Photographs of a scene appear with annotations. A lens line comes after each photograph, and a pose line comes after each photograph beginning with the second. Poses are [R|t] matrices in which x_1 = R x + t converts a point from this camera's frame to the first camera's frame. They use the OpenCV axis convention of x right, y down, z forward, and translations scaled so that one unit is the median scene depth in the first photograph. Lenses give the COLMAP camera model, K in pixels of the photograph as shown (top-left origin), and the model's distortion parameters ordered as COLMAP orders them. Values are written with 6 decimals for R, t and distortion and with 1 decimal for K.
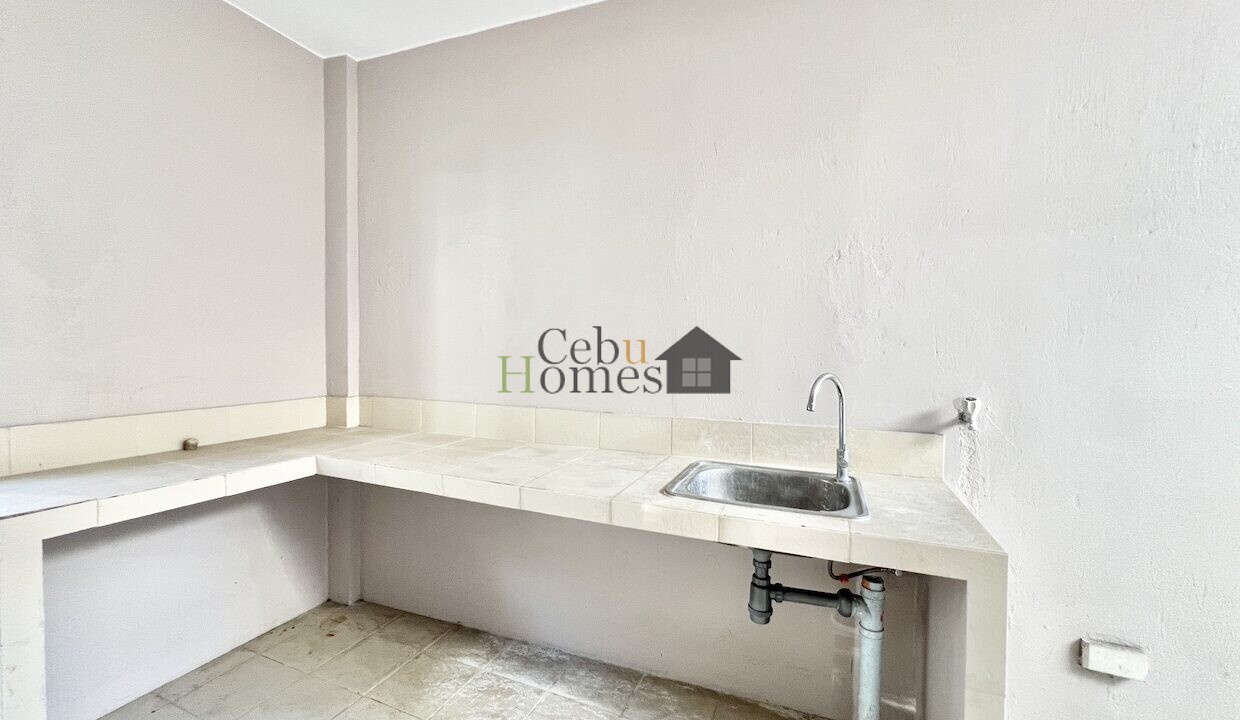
lens RADIAL K [[495.7, 0, 618.2], [0, 495.7, 358.4], [0, 0, 1]] dist [0.000258, 0.000330]
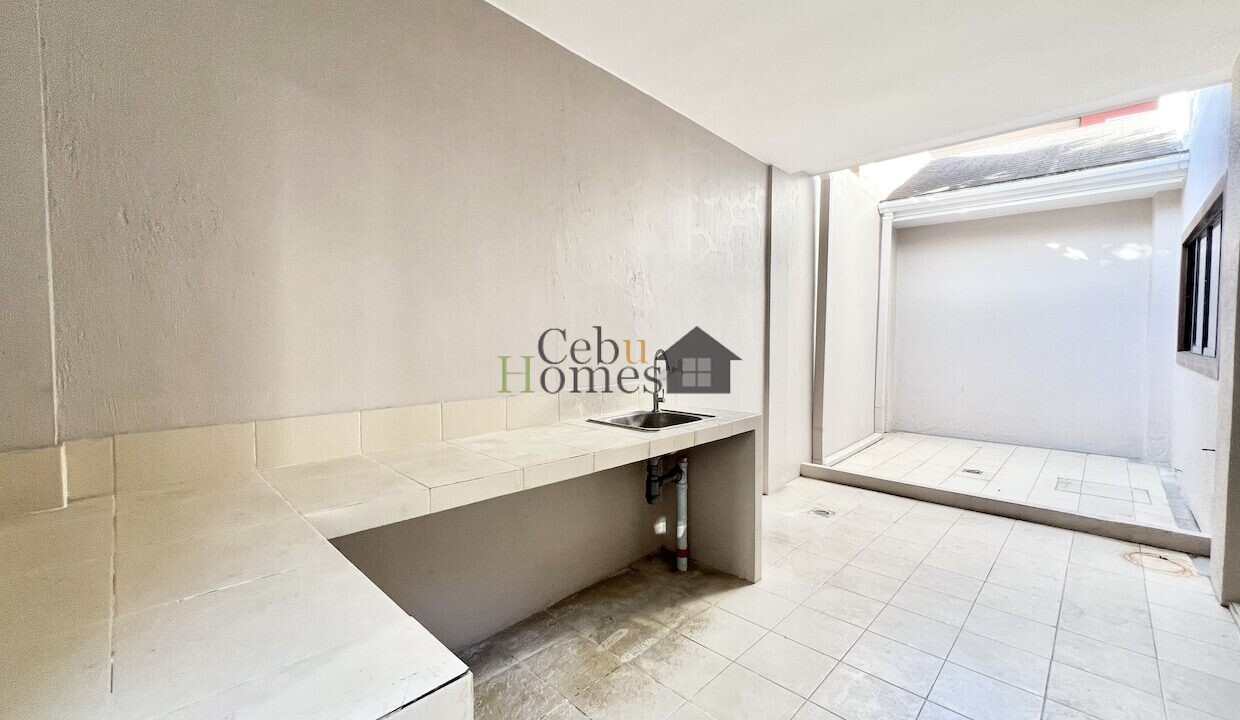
lens RADIAL K [[495.7, 0, 618.8], [0, 495.7, 363.6], [0, 0, 1]] dist [0.000258, 0.000330]
pose [[0.369278, -0.057771, 0.927522, -0.998112], [0.034756, 0.998226, 0.048337, -0.005723], [-0.928669, 0.014387, 0.370631, 0.402960]]
